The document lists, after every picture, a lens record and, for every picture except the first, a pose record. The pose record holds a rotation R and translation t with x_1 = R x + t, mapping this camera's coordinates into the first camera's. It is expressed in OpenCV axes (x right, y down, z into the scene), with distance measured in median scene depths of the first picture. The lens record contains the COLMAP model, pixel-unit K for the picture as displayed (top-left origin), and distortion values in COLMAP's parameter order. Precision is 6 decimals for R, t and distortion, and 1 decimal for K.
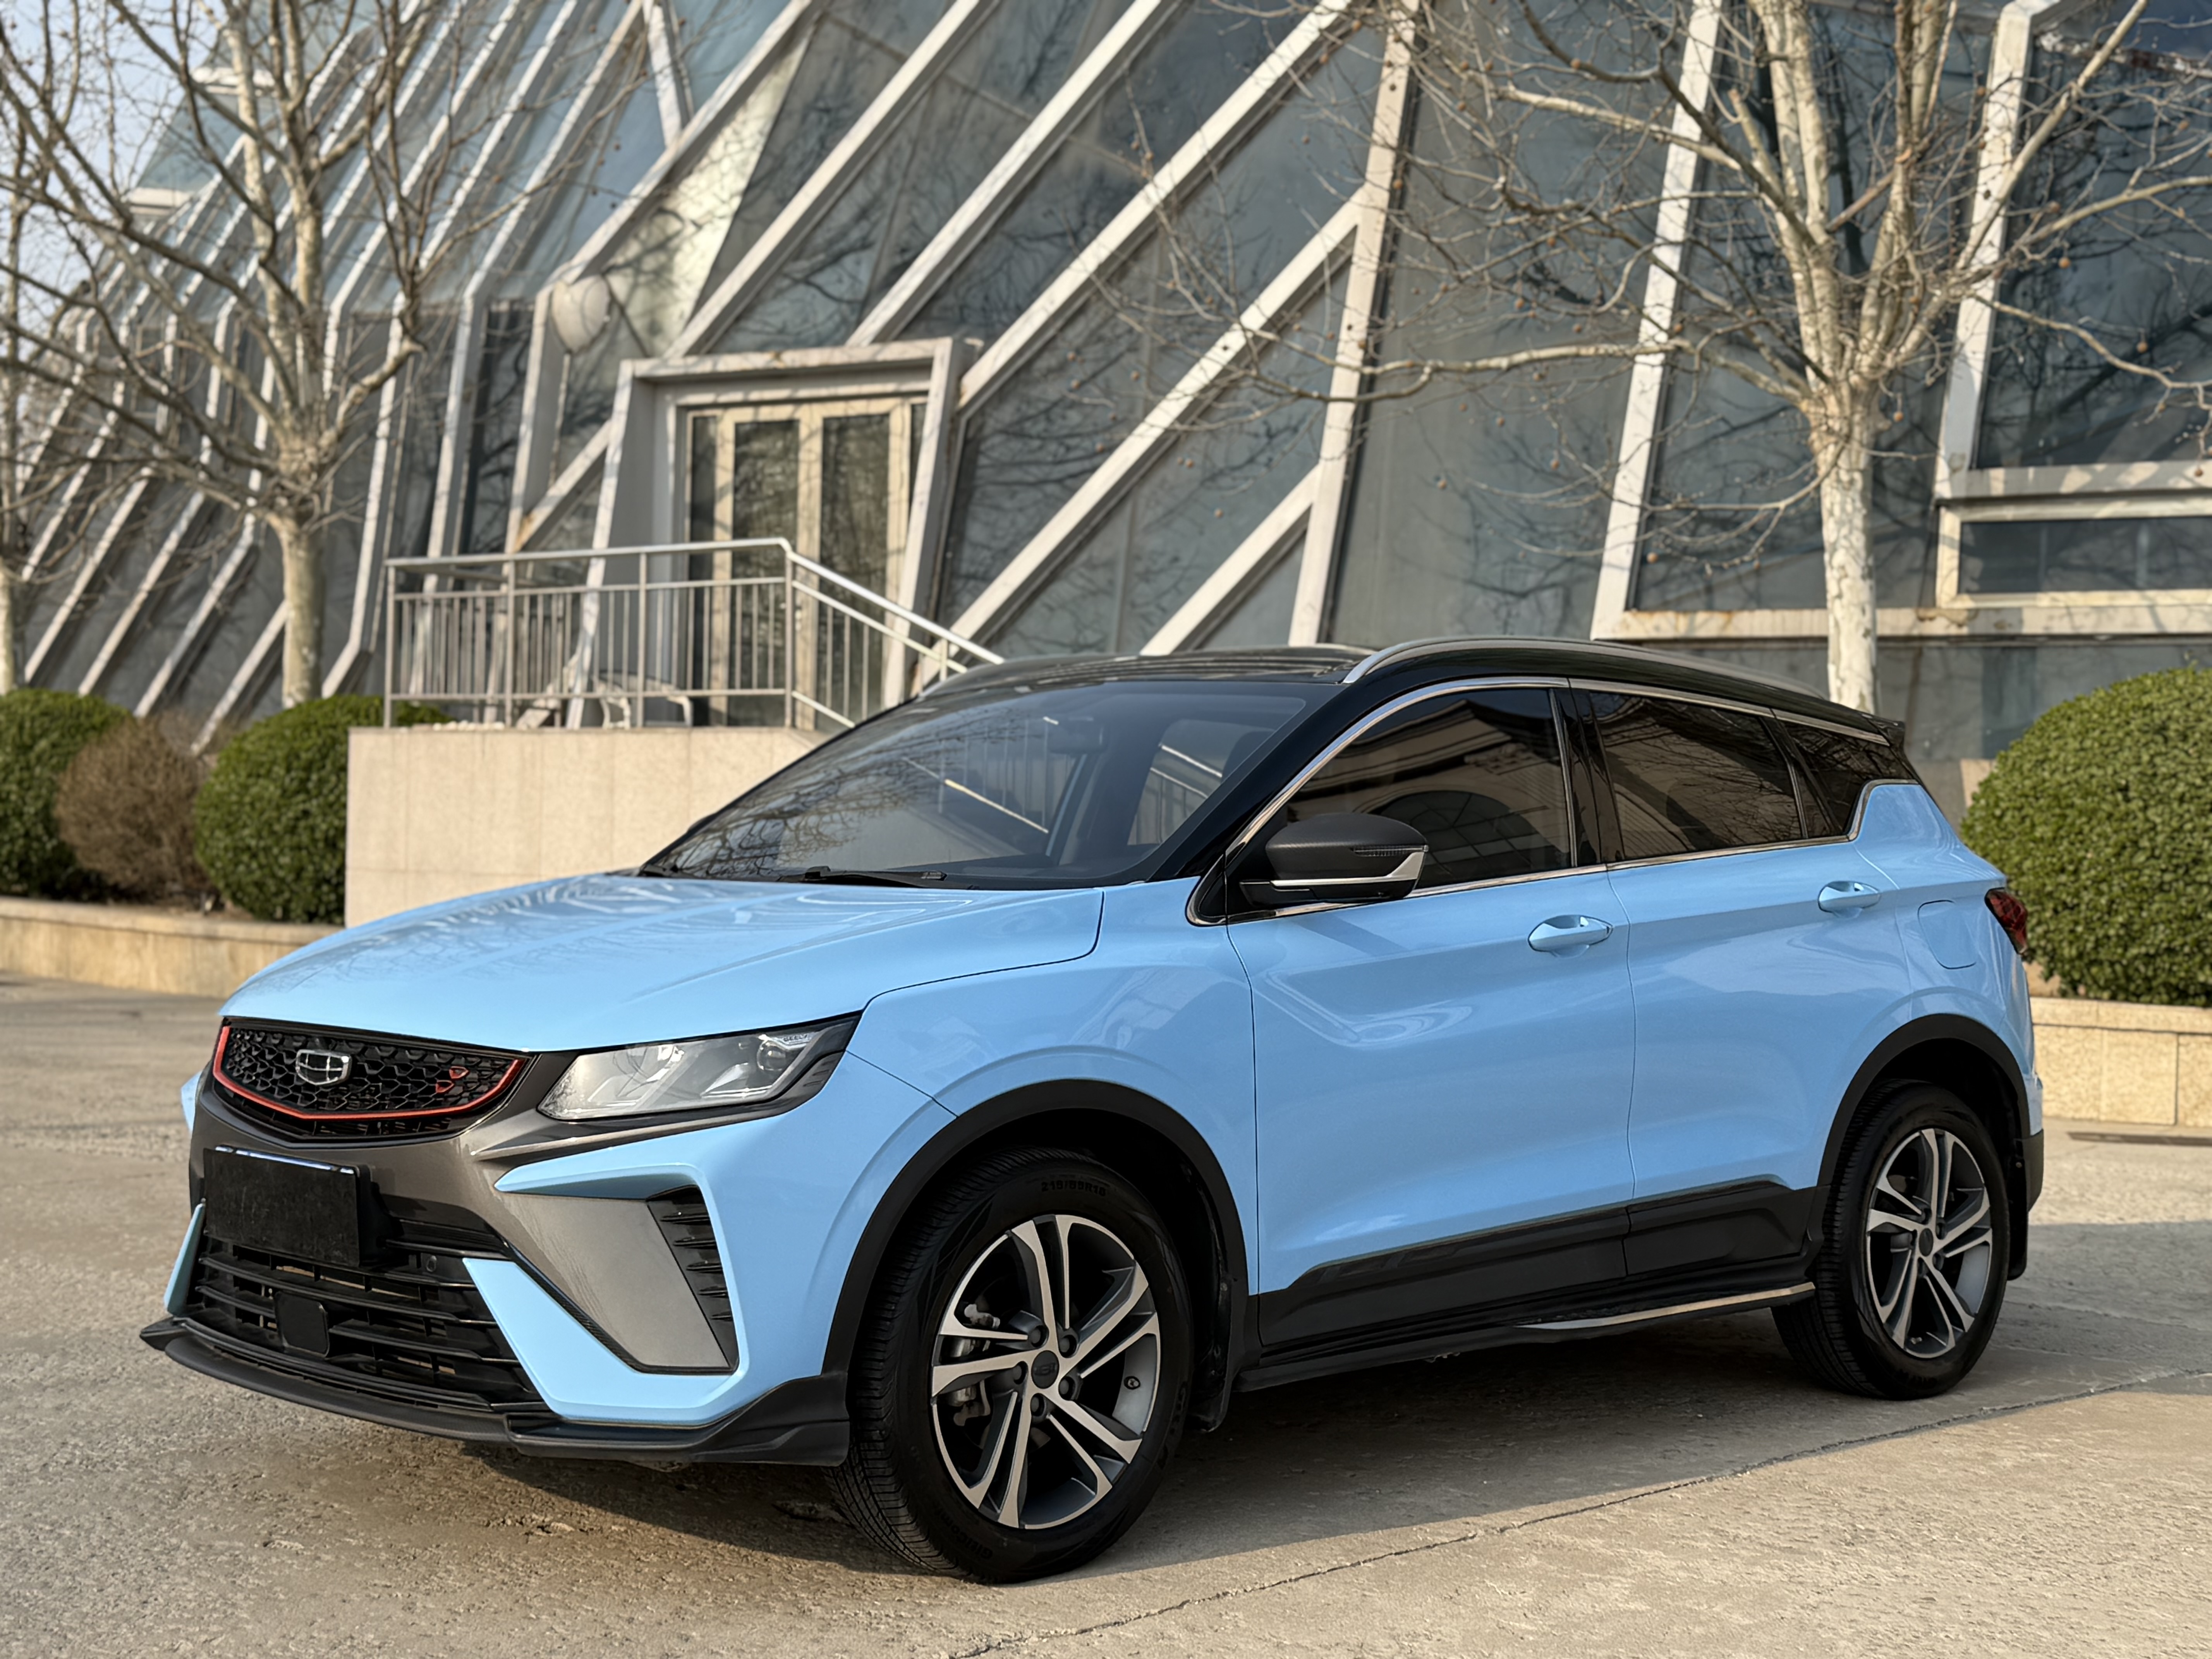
lens RADIAL K [[3006.4, 0, 1106.0], [0, 3006.4, 829.5], [0, 0, 1]] dist [0.134403, 0.002870]
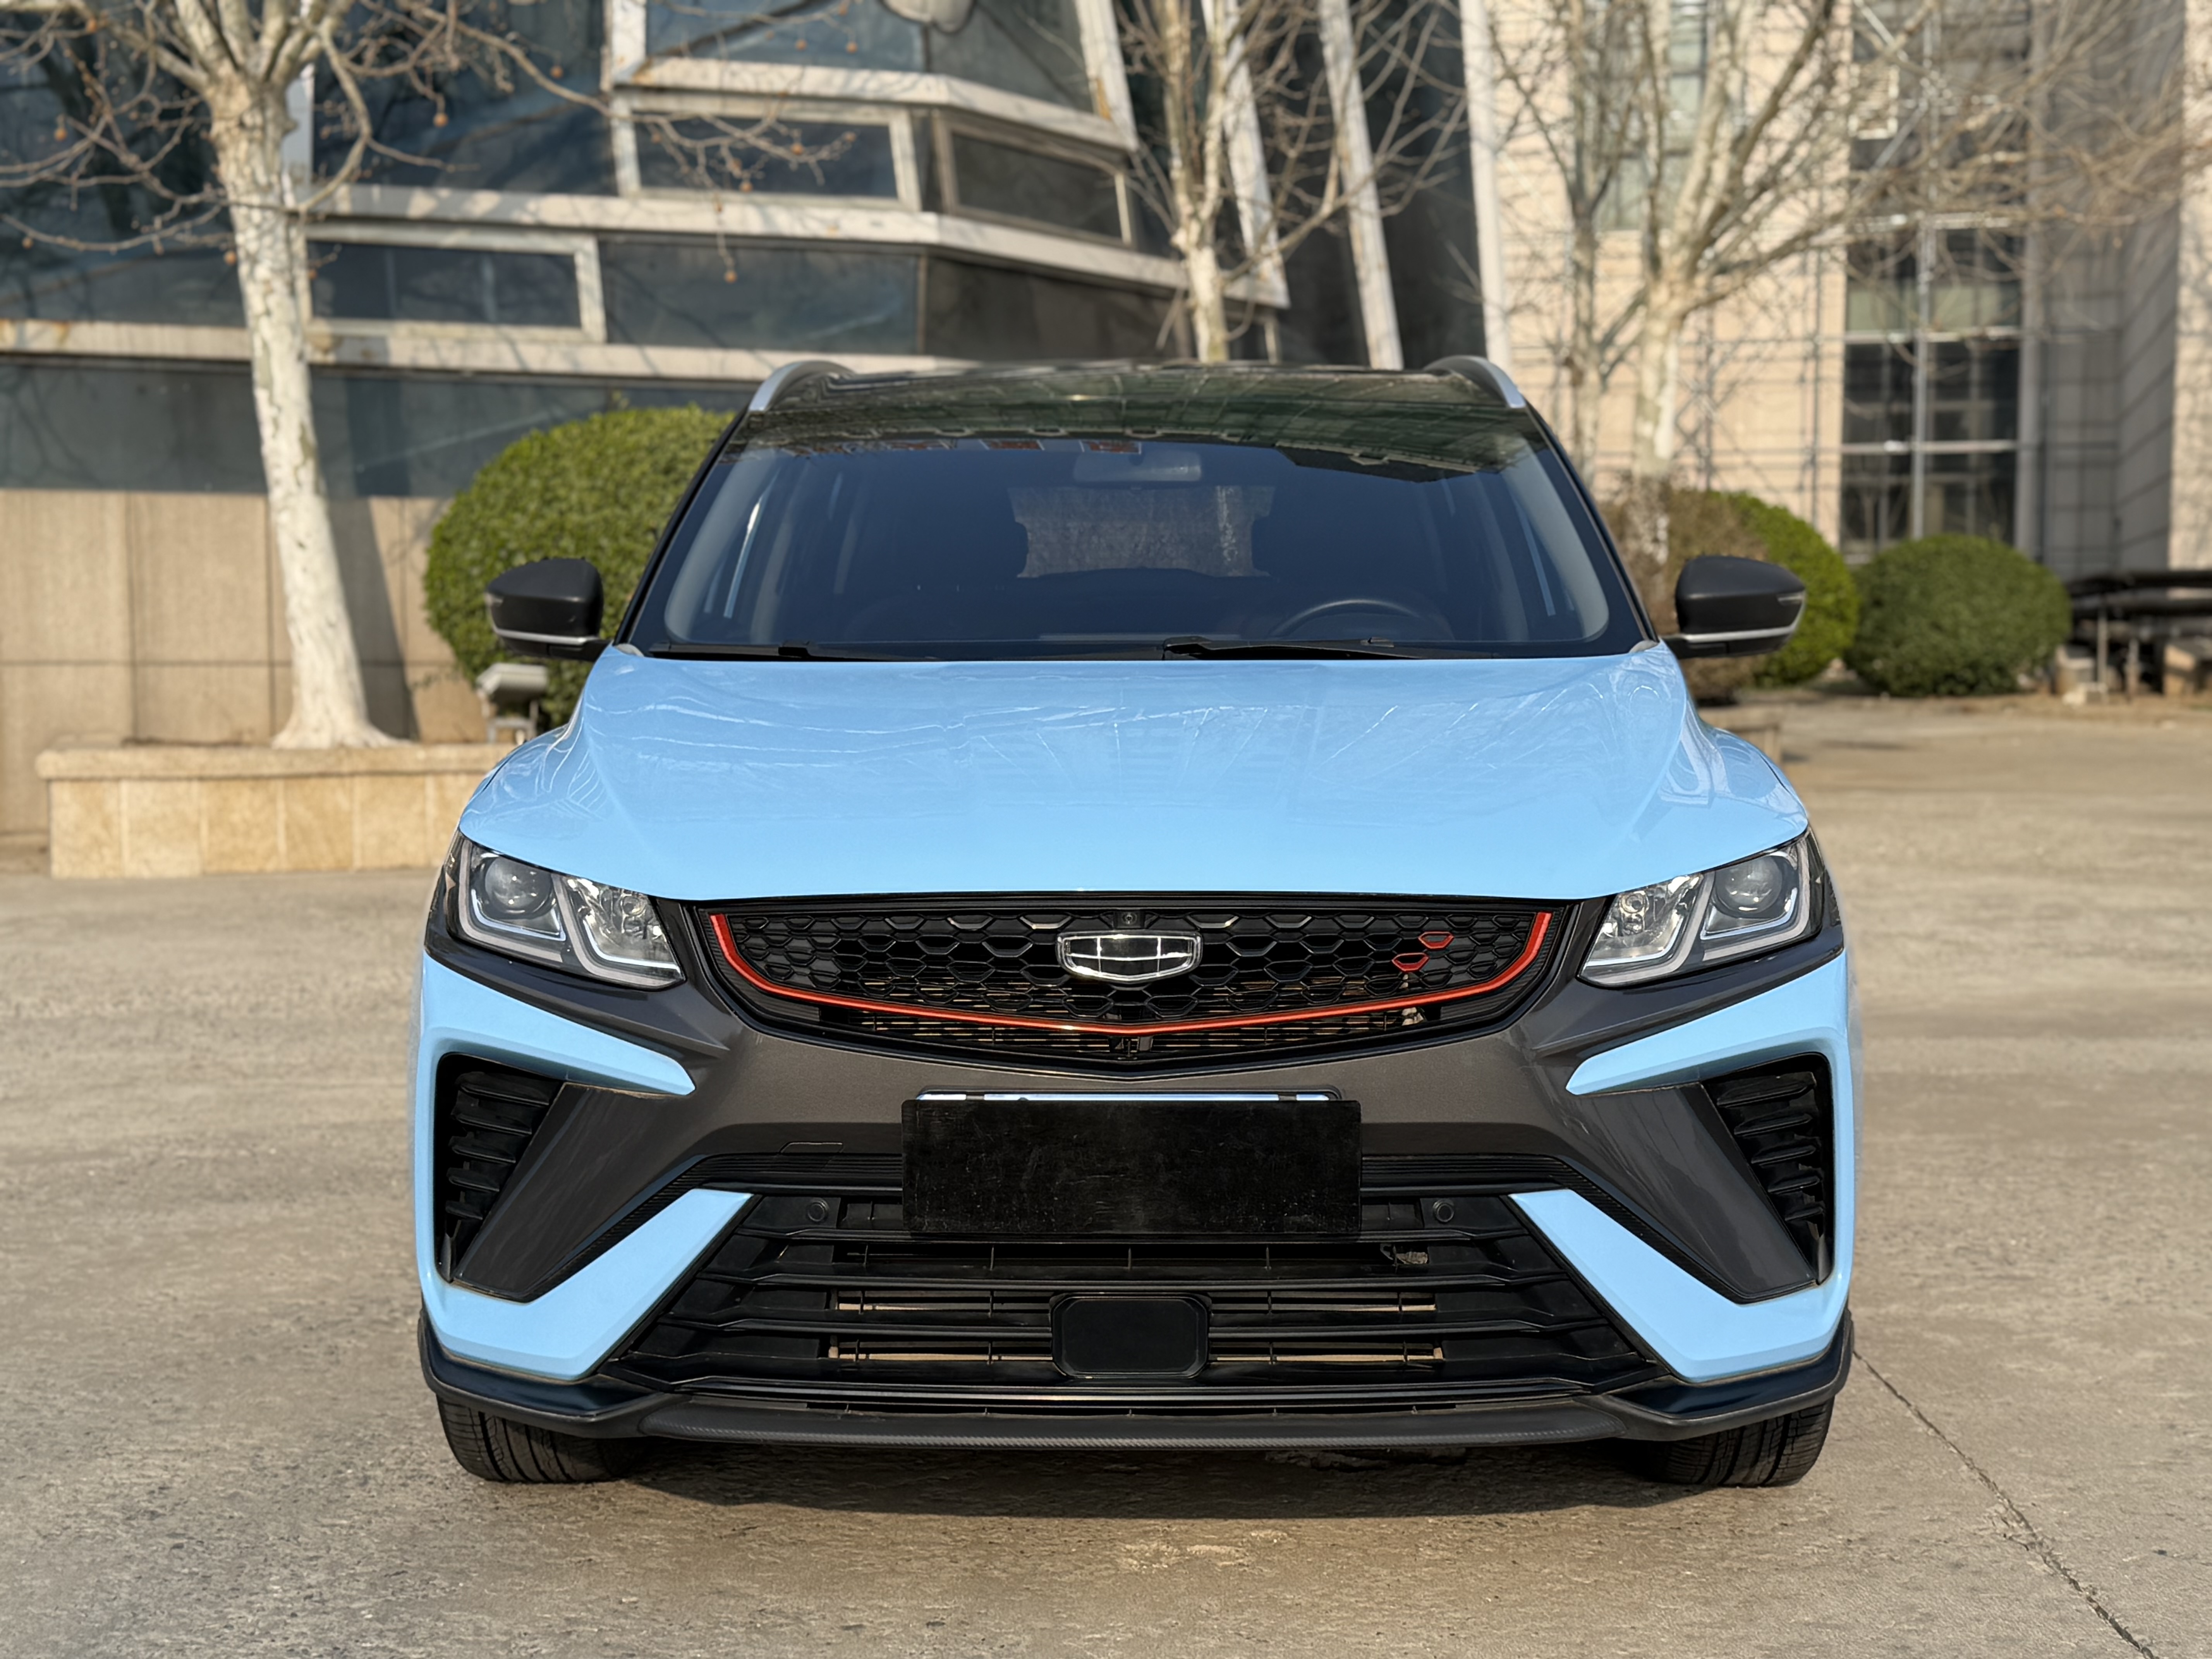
lens RADIAL K [[3006.4, 0, 1106.0], [0, 3006.4, 829.5], [0, 0, 1]] dist [0.134403, 0.002870]
pose [[0.691526, -0.075397, 0.718406, -0.248552], [0.013387, 0.995705, 0.091614, -0.003682], [-0.722228, -0.053736, 0.689565, 0.183016]]
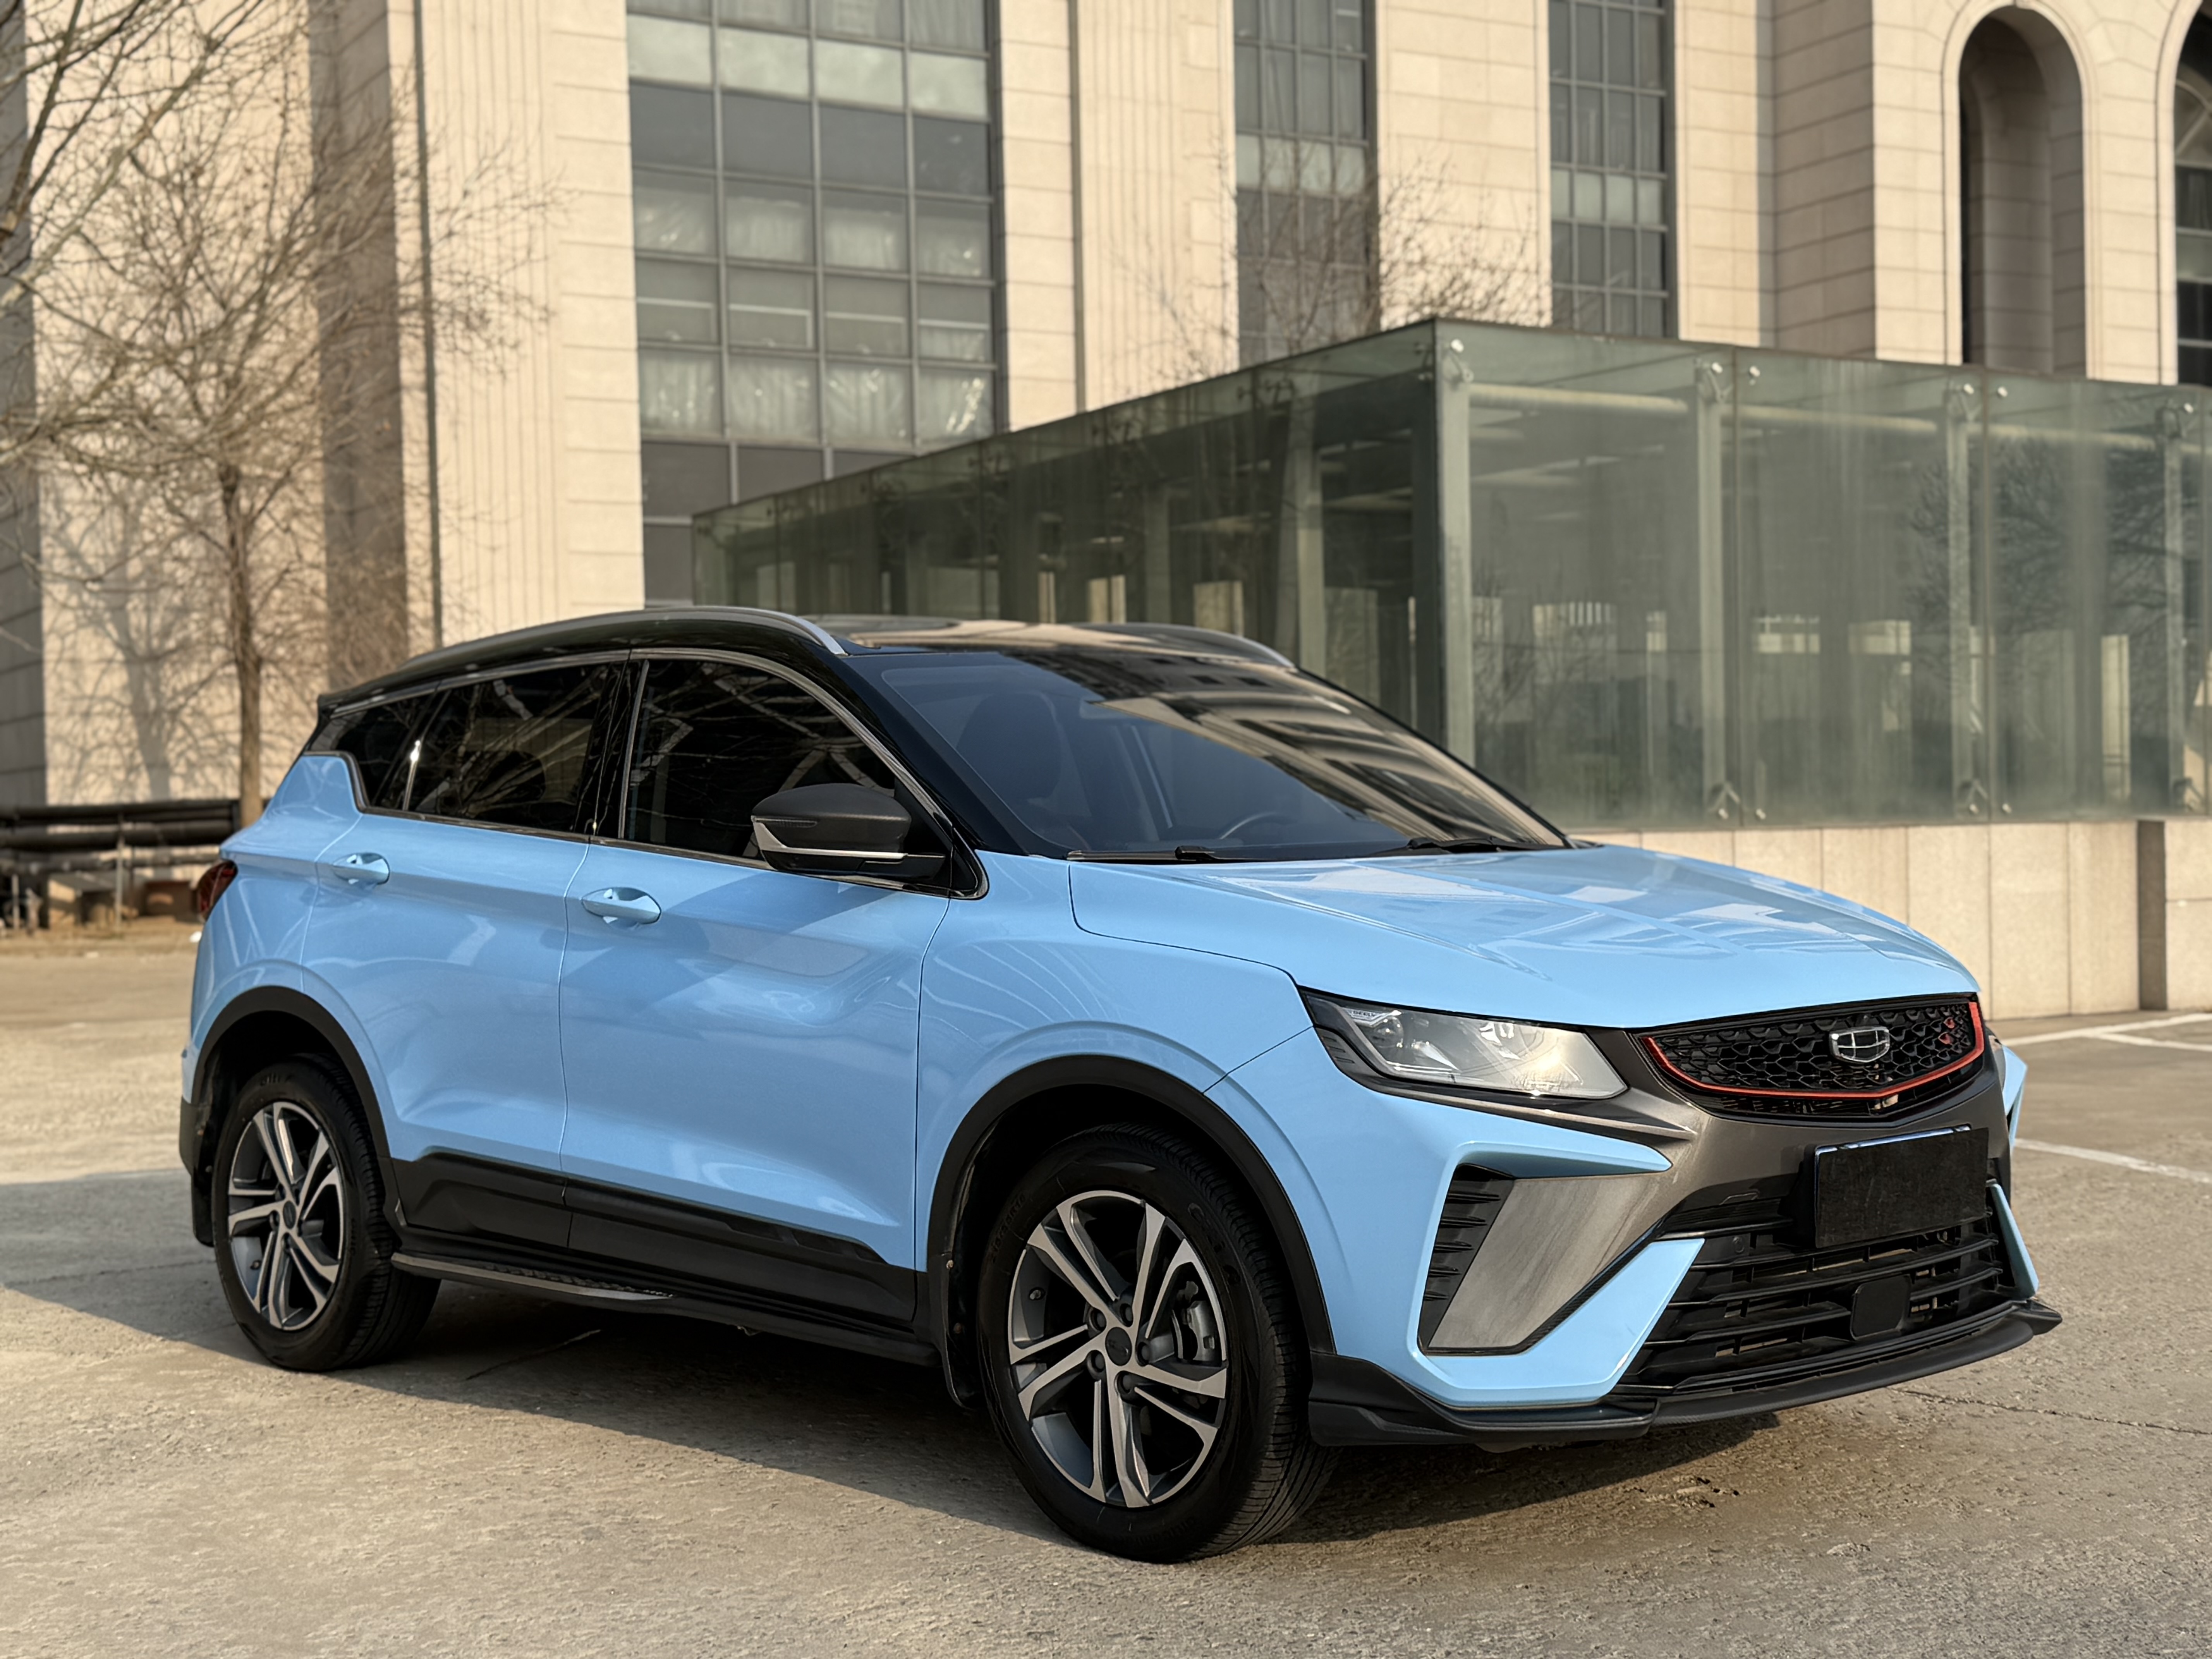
lens RADIAL K [[3006.4, 0, 1106.0], [0, 3006.4, 829.5], [0, 0, 1]] dist [0.134403, 0.002870]
pose [[-0.005180, -0.027728, 0.999602, -0.416895], [0.020869, 0.999395, 0.027830, -0.008112], [-0.999769, 0.021005, -0.004598, 0.419338]]
